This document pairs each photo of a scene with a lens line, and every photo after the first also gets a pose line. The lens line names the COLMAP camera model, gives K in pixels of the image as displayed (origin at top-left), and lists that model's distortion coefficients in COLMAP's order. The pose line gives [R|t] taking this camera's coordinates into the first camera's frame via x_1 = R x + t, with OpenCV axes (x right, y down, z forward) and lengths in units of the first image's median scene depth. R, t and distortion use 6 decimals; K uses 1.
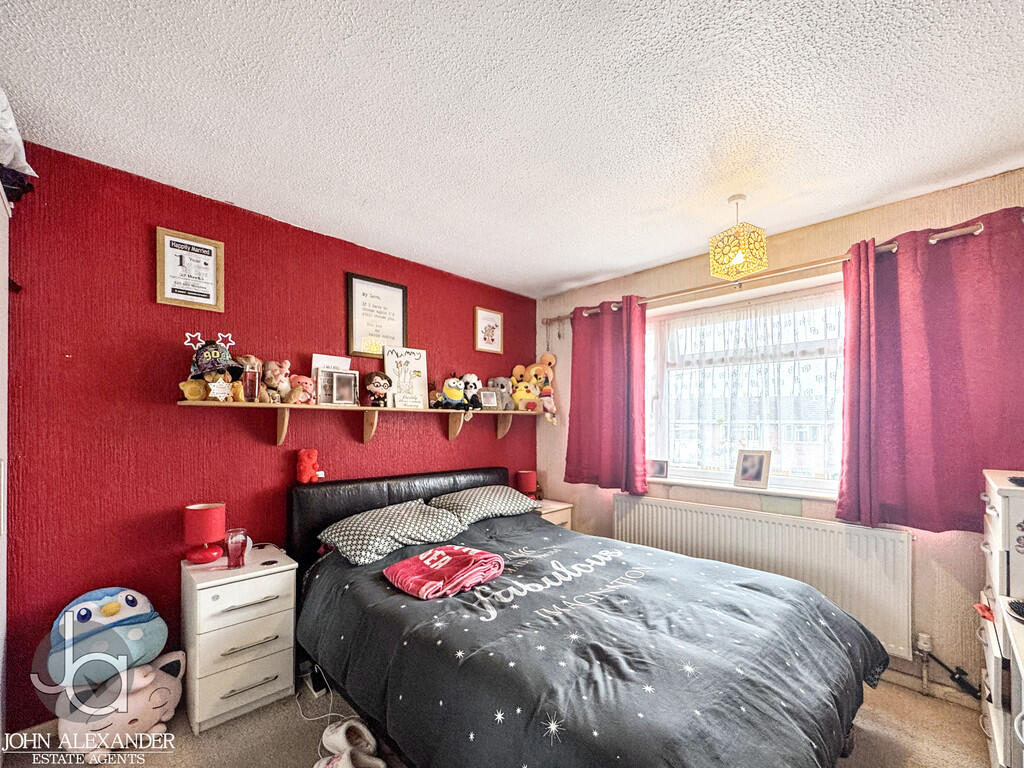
lens RADIAL K [[427.2, 0, 508.5], [0, 427.2, 406.3], [0, 0, 1]] dist [-0.000176, -0.000086]
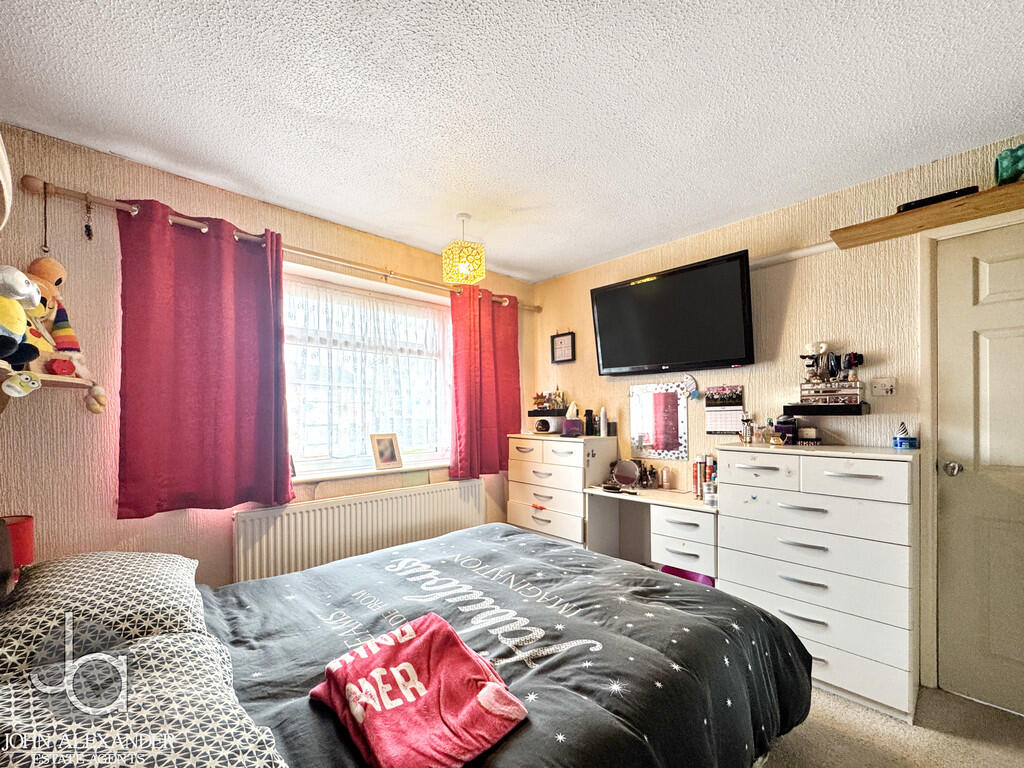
lens RADIAL K [[427.2, 0, 508.5], [0, 427.2, 406.3], [0, 0, 1]] dist [-0.000176, -0.000086]
pose [[0.022385, 0.008833, 0.999710, -0.622111], [-0.036643, 0.999296, -0.008009, 0.036882], [-0.999078, -0.036453, 0.022693, 0.826840]]
